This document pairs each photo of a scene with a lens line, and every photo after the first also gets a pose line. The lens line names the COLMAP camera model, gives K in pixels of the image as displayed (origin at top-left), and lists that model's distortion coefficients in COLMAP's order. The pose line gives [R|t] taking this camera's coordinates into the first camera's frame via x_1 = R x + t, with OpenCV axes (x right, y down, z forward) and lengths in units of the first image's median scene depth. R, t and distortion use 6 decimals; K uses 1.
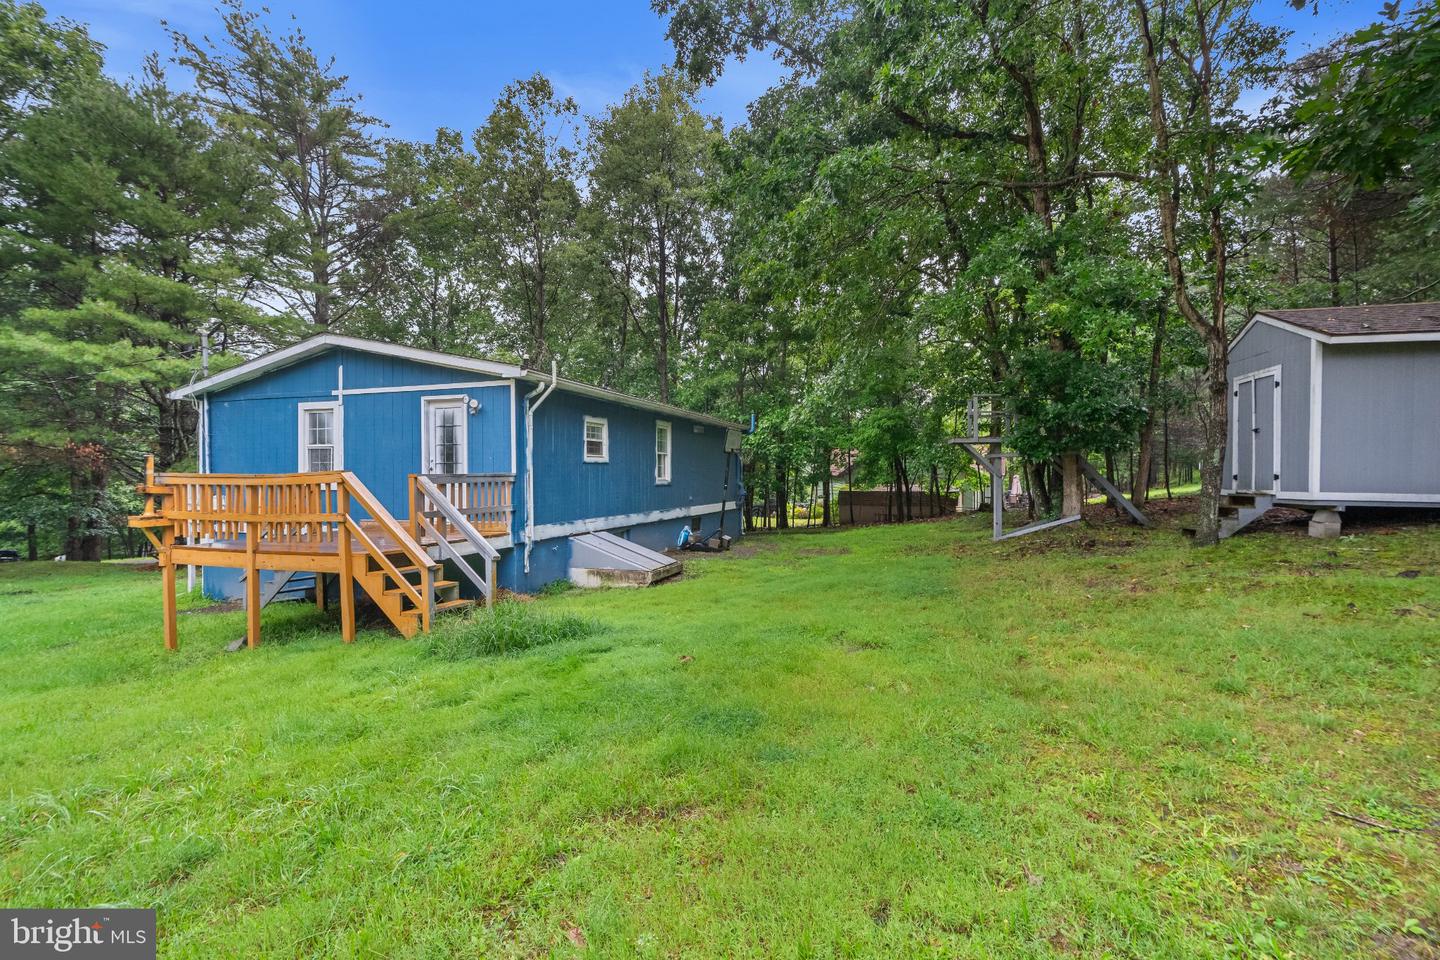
lens RADIAL K [[679.4, 0, 720.0], [0, 679.4, 483.6], [0, 0, 1]] dist [0.004384, 0.000421]
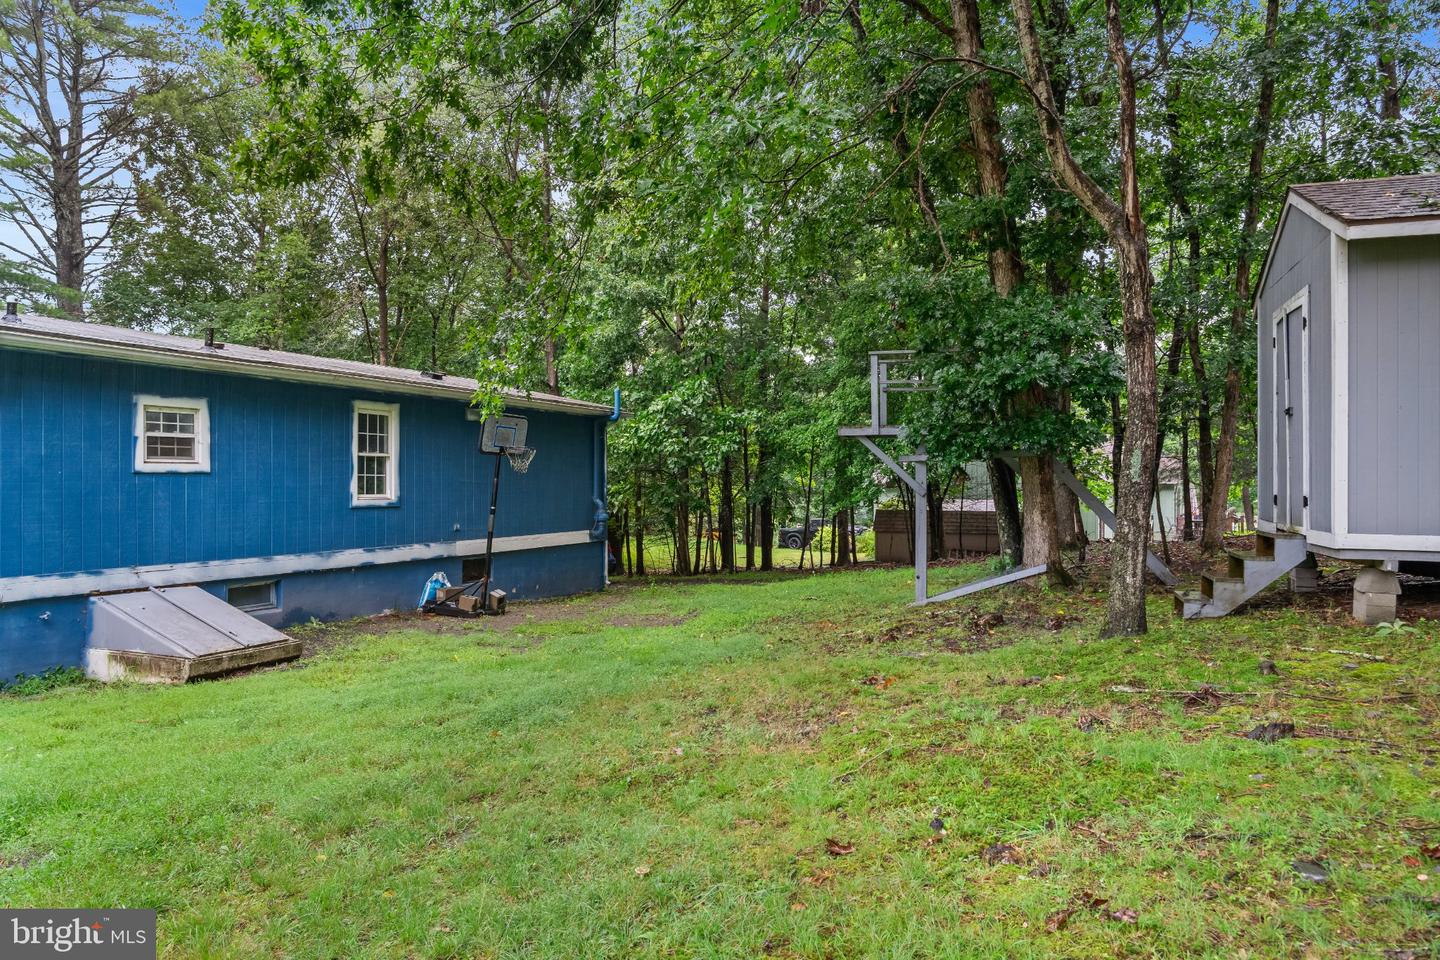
lens RADIAL K [[1005.7, 0, 720.6], [0, 1005.7, 475.0], [0, 0, 1]] dist [-0.013178, -0.003609]
pose [[0.993724, 0.000281, -0.111862, 0.412847], [-0.002342, 0.999830, -0.018293, -0.013392], [0.111838, 0.018441, 0.993555, 0.173658]]
